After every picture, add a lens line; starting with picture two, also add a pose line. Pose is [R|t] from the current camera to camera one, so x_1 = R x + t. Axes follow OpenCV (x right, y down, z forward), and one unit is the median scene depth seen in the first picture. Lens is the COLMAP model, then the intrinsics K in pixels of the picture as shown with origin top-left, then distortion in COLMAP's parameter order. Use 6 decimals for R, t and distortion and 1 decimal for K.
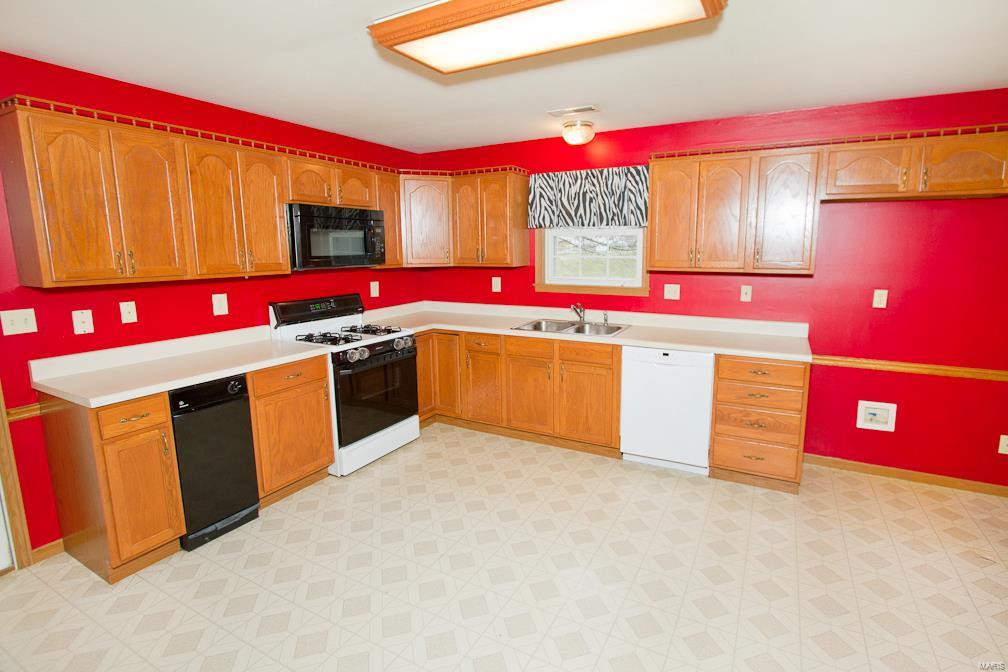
lens RADIAL K [[479.5, 0, 529.1], [0, 479.5, 320.9], [0, 0, 1]] dist [-0.007562, -0.000671]
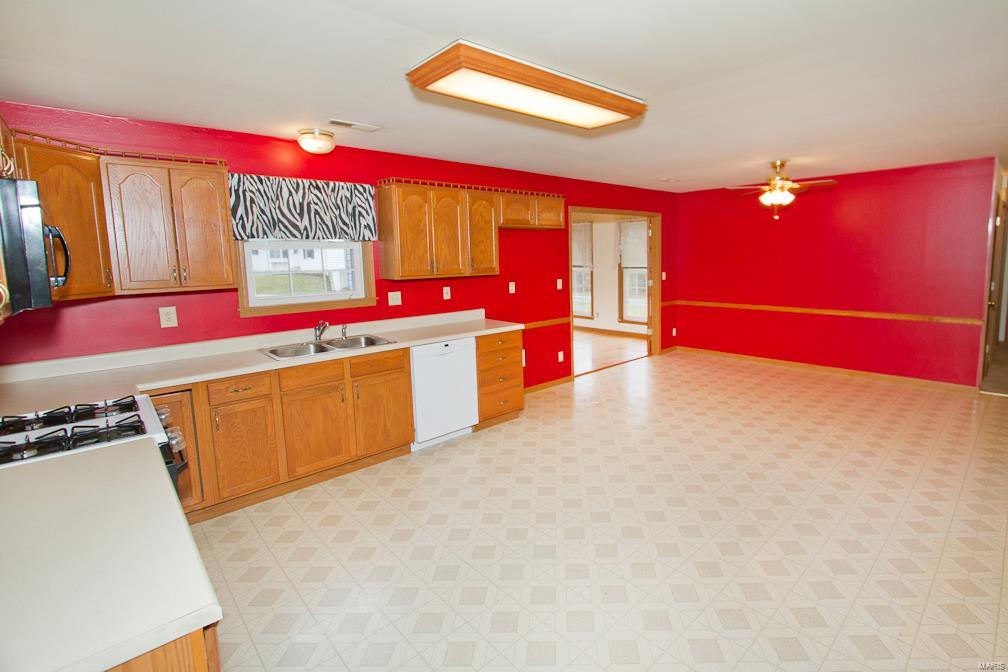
lens RADIAL K [[479.5, 0, 503.8], [0, 479.5, 326.1], [0, 0, 1]] dist [-0.007562, -0.000671]
pose [[0.366252, -0.139266, 0.920035, -0.657368], [0.163948, 0.982927, 0.083521, -0.048645], [-0.915959, 0.120248, 0.382831, 0.329674]]
